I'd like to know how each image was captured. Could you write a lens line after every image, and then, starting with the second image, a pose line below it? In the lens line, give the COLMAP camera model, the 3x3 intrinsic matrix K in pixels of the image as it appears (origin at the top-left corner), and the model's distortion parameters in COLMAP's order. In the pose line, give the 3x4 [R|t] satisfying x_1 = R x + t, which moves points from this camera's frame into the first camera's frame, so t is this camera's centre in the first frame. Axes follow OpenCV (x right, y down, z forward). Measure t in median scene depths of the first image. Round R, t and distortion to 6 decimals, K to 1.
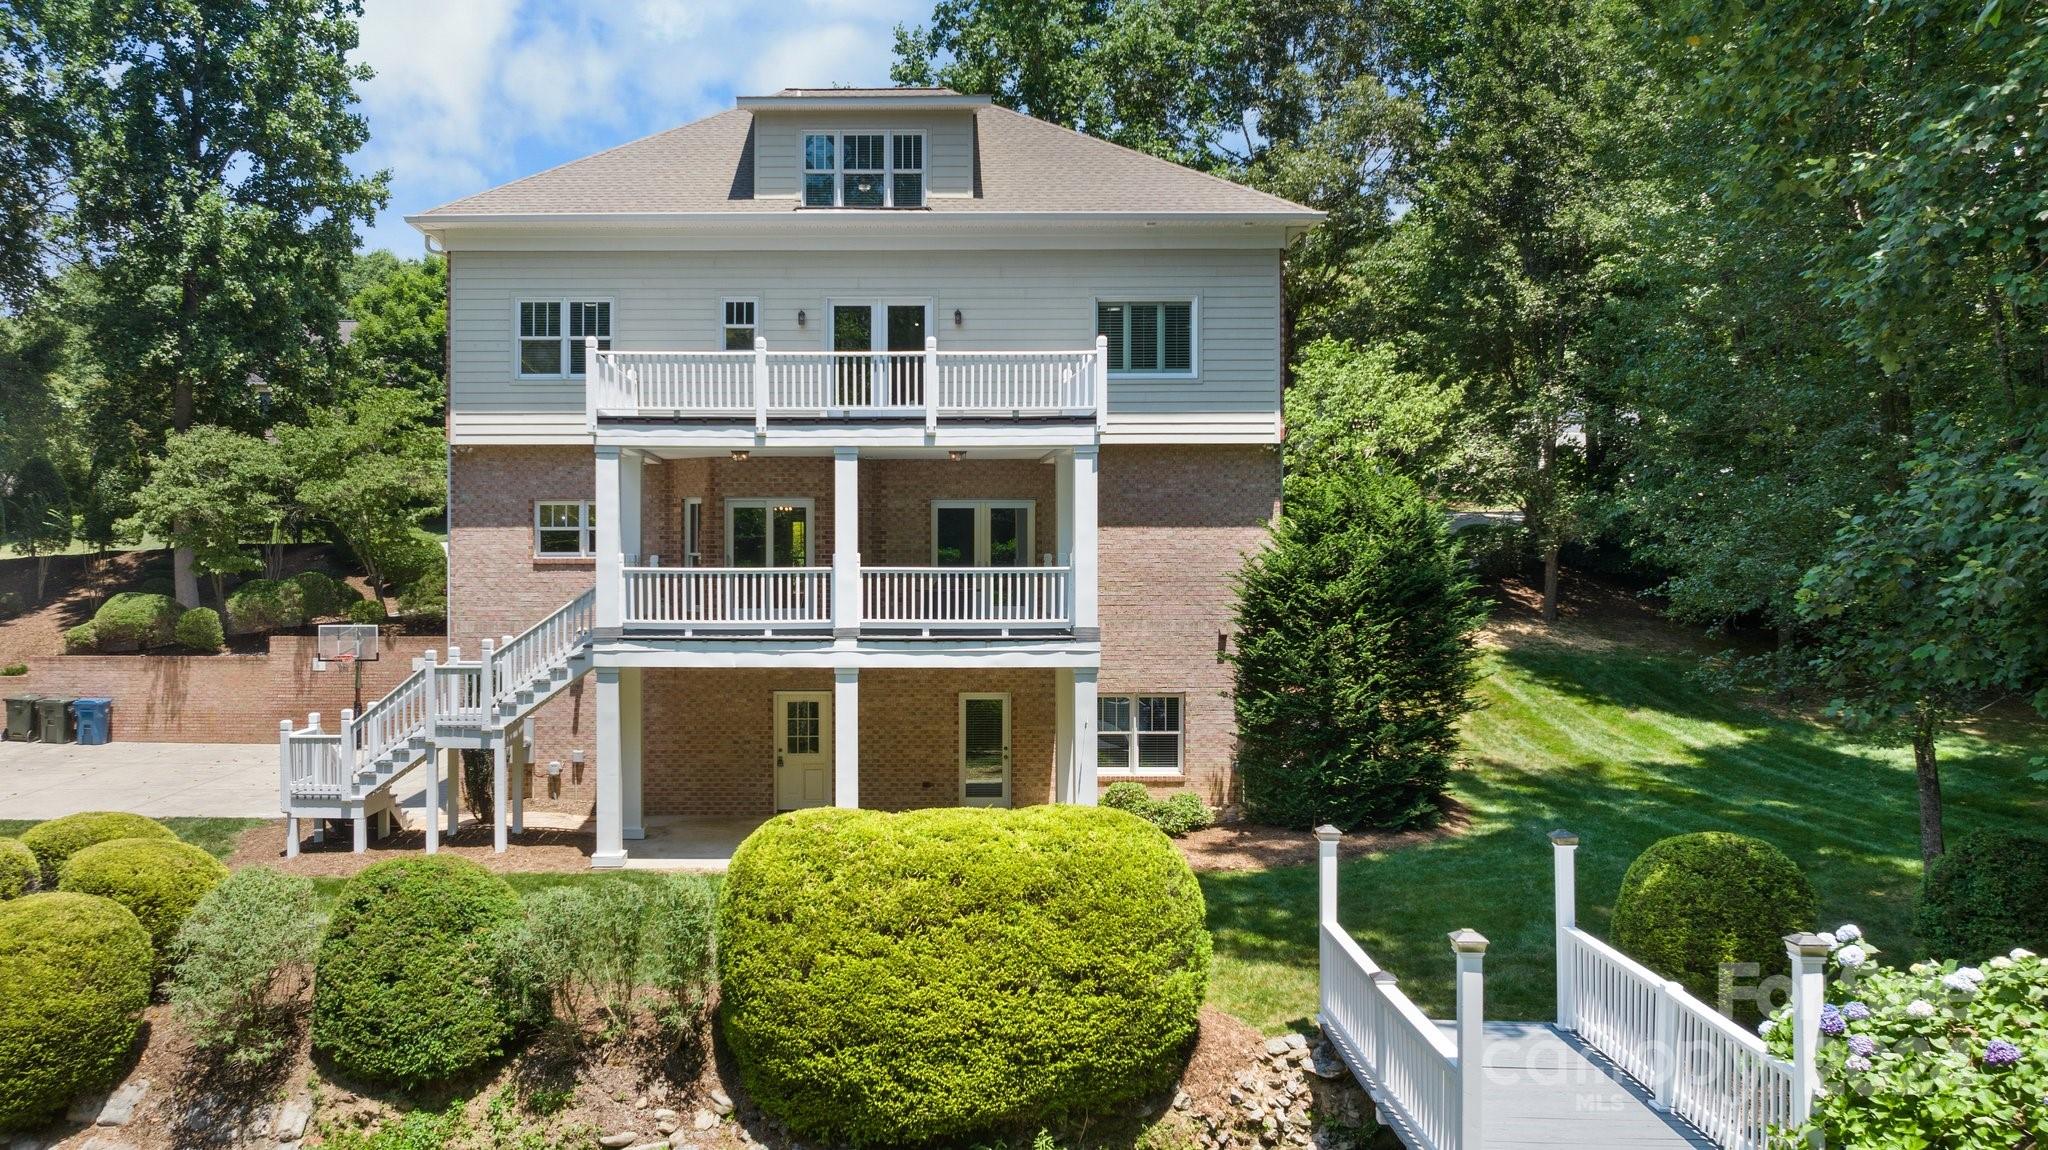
lens RADIAL K [[1513.5, 0, 843.7], [0, 1513.5, 580.4], [0, 0, 1]] dist [-0.016112, 0.000568]
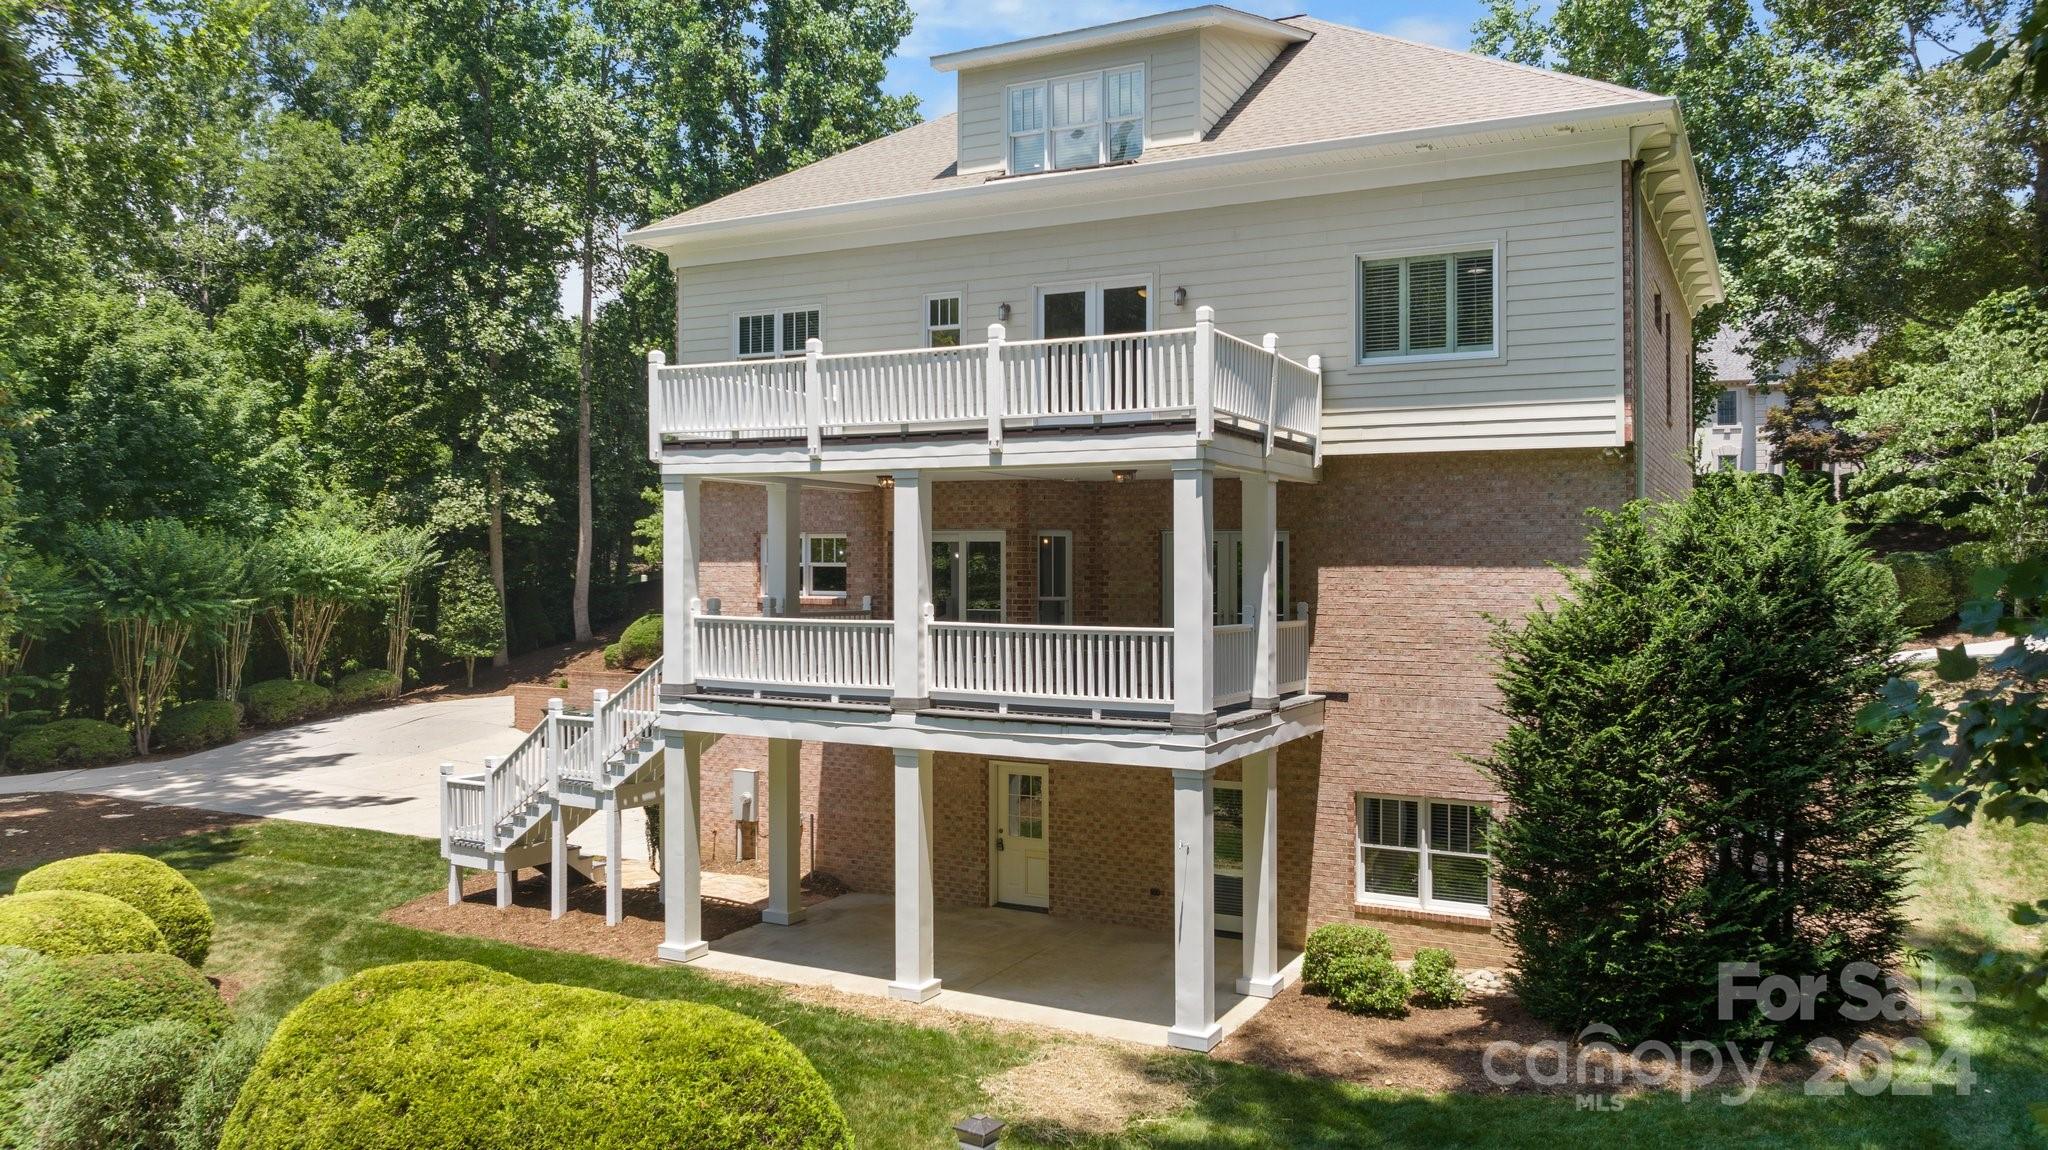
lens RADIAL K [[1449.5, 0, 1024.0], [0, 1449.5, 575.0], [0, 0, 1]] dist [-0.018384, 0.000846]
pose [[0.891496, 0.009387, -0.452931, 0.401540], [-0.013792, 0.999884, -0.006423, -0.029195], [0.452818, 0.011973, 0.891522, 0.353338]]
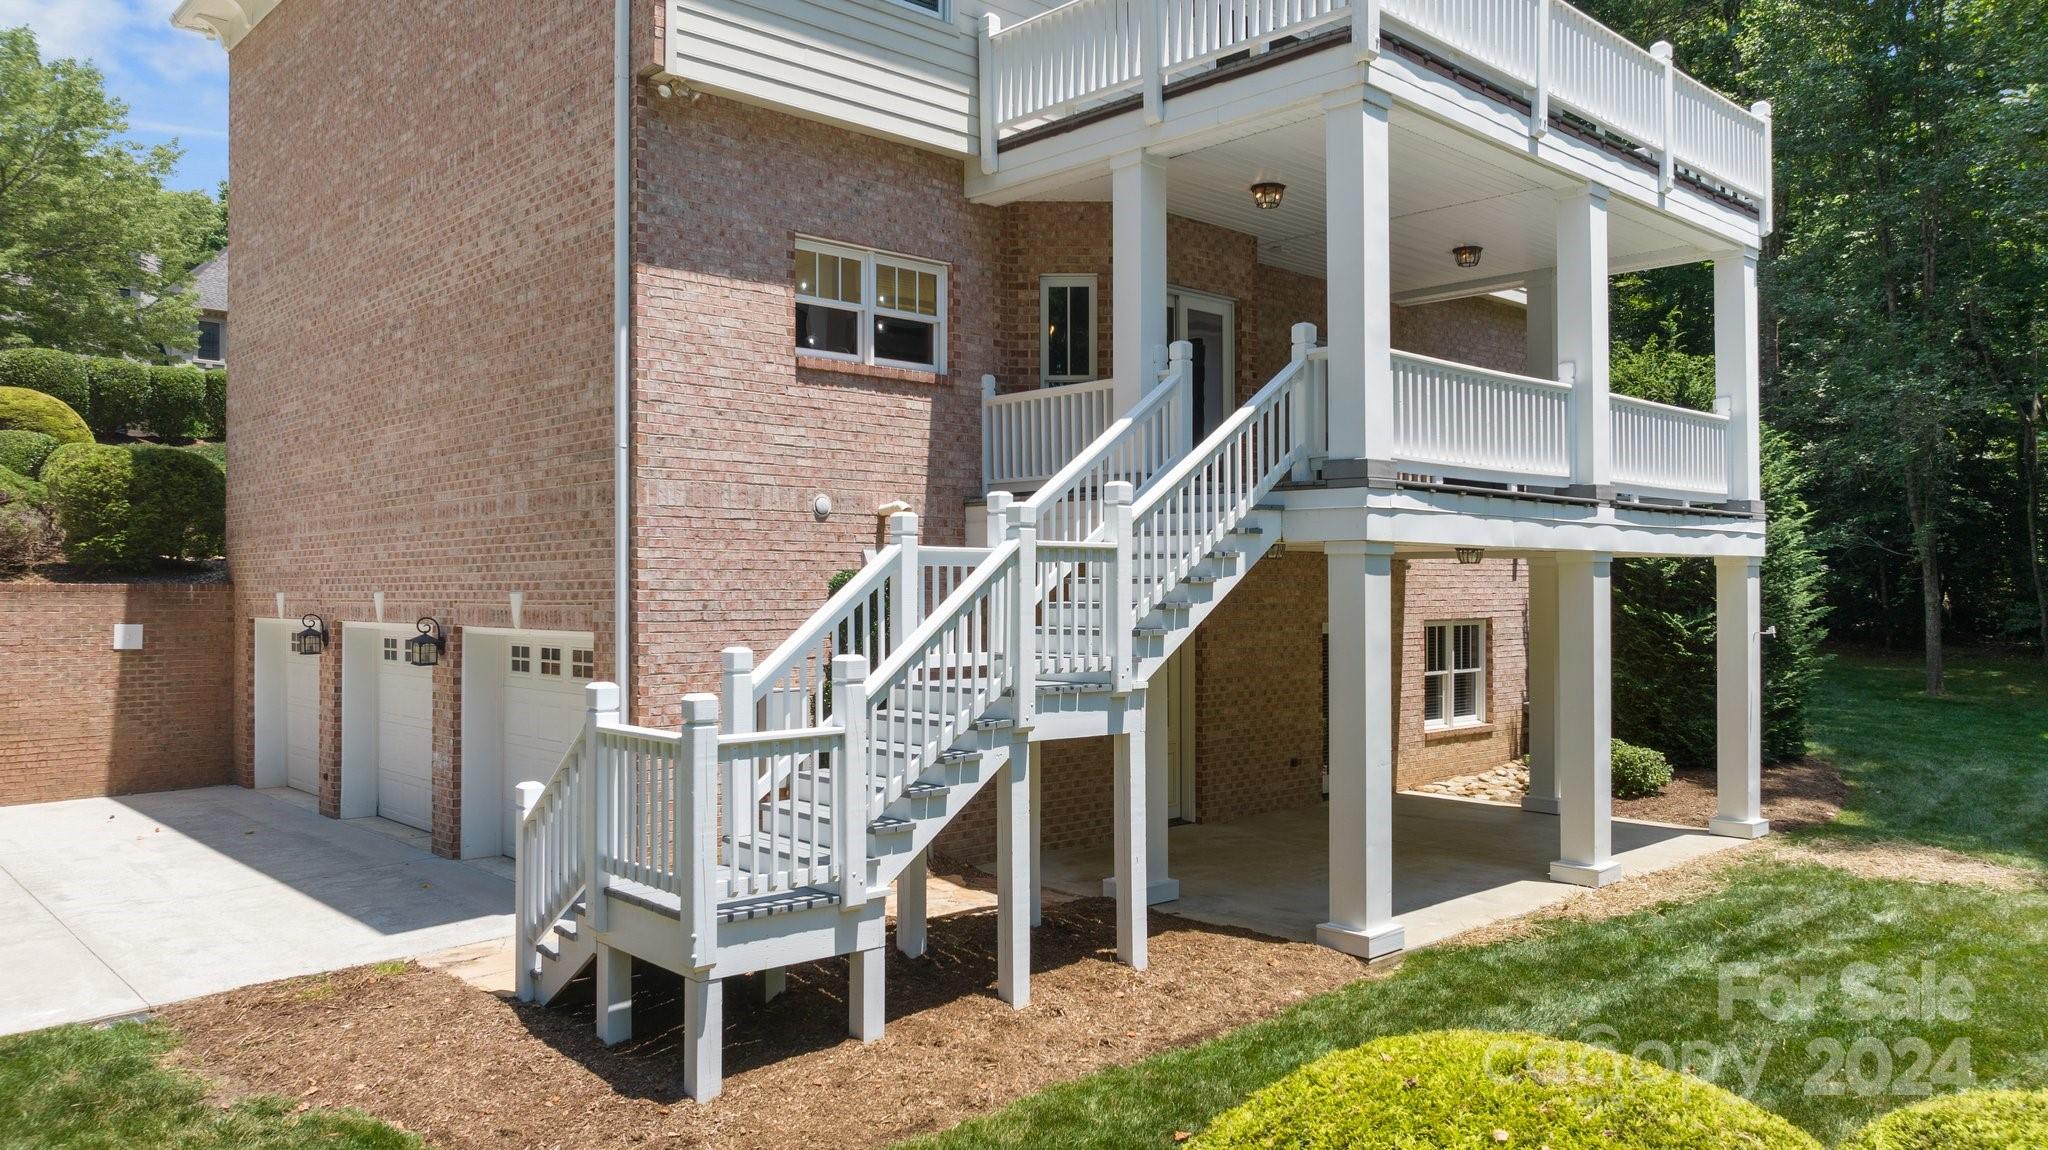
lens RADIAL K [[1449.5, 0, 1024.0], [0, 1449.5, 575.0], [0, 0, 1]] dist [-0.018384, 0.000846]
pose [[0.713927, 0.007886, 0.700175, -0.571012], [0.006577, 0.999817, -0.017966, 0.076361], [-0.700189, 0.017432, 0.713745, 0.754652]]
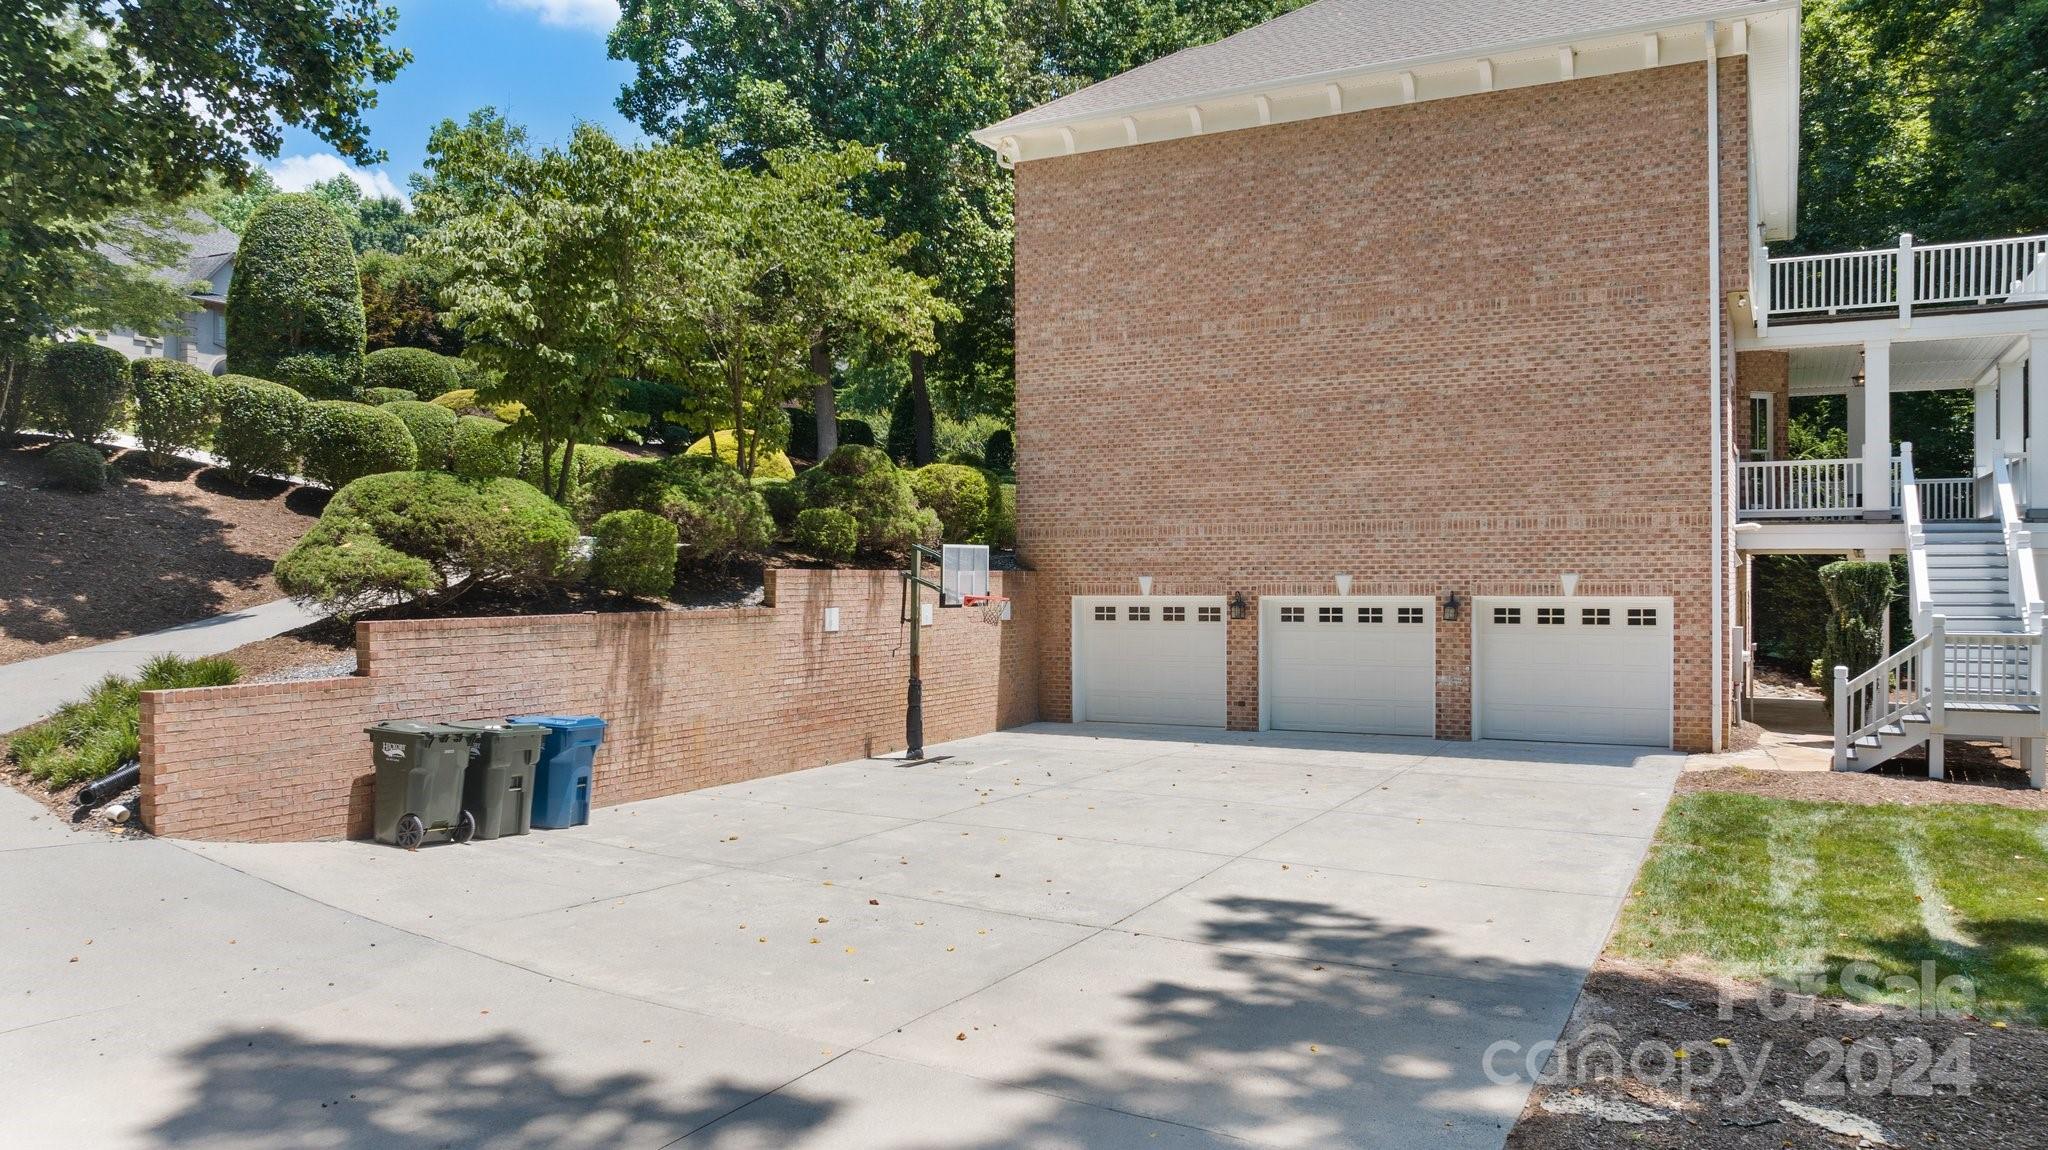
lens RADIAL K [[1449.5, 0, 1024.0], [0, 1449.5, 575.0], [0, 0, 1]] dist [-0.018384, 0.000846]
pose [[0.460228, -0.006016, 0.887781, -1.272346], [0.013850, 0.999904, -0.000404, 0.067994], [-0.887693, 0.012482, 0.460267, 1.146956]]
